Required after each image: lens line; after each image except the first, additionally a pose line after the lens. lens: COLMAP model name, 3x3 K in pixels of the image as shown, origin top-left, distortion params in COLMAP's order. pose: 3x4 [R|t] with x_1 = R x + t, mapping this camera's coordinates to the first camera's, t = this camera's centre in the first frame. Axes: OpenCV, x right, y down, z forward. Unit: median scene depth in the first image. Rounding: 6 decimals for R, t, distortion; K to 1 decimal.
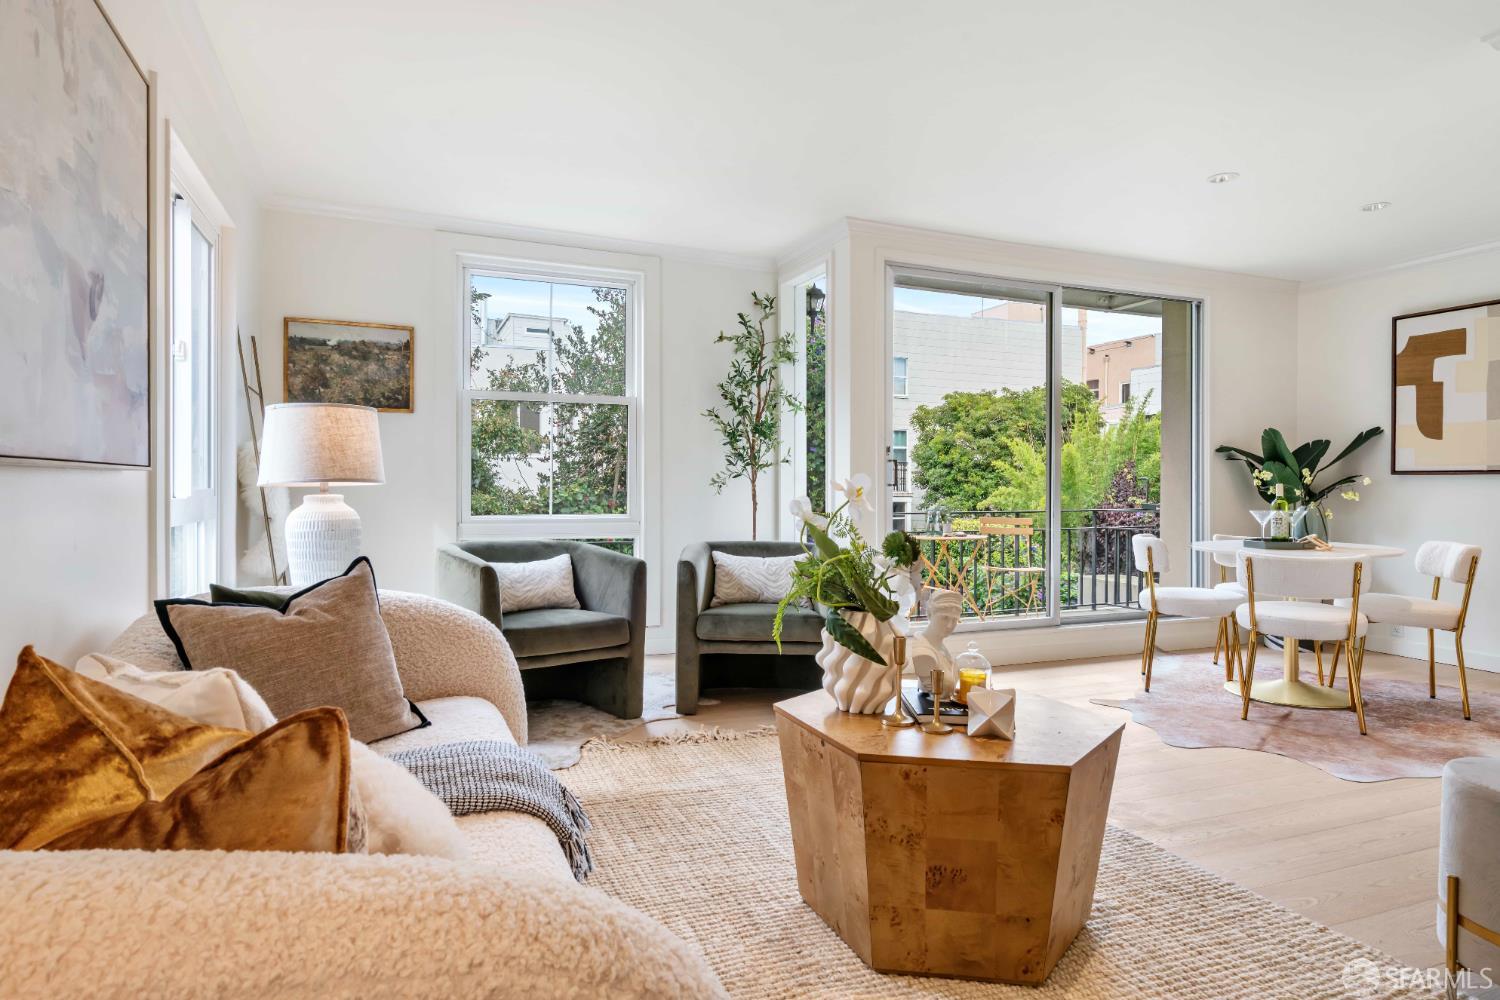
lens RADIAL K [[855.0, 0, 748.9], [0, 855.0, 489.9], [0, 0, 1]] dist [0.007465, 0.001968]
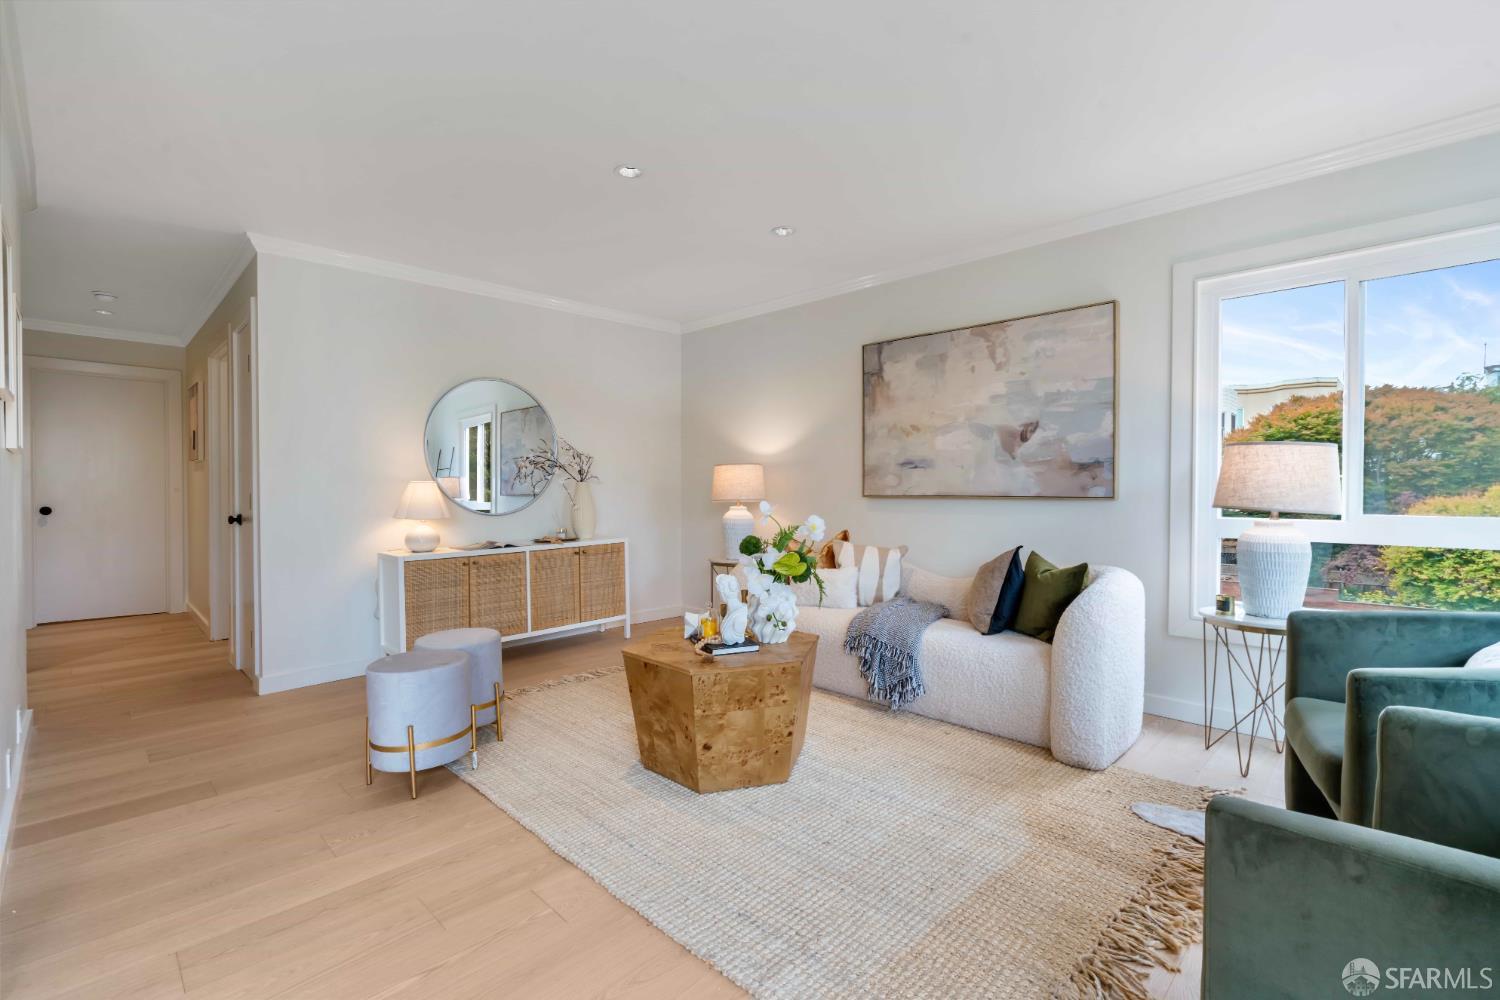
lens RADIAL K [[670.5, 0, 746.8], [0, 670.5, 507.4], [0, 0, 1]] dist [-0.007736, 0.000700]
pose [[-0.922062, 0.002532, -0.387033, 0.269841], [-0.009327, 0.999543, 0.028761, -0.017233], [0.386929, 0.030129, -0.921617, 0.864338]]
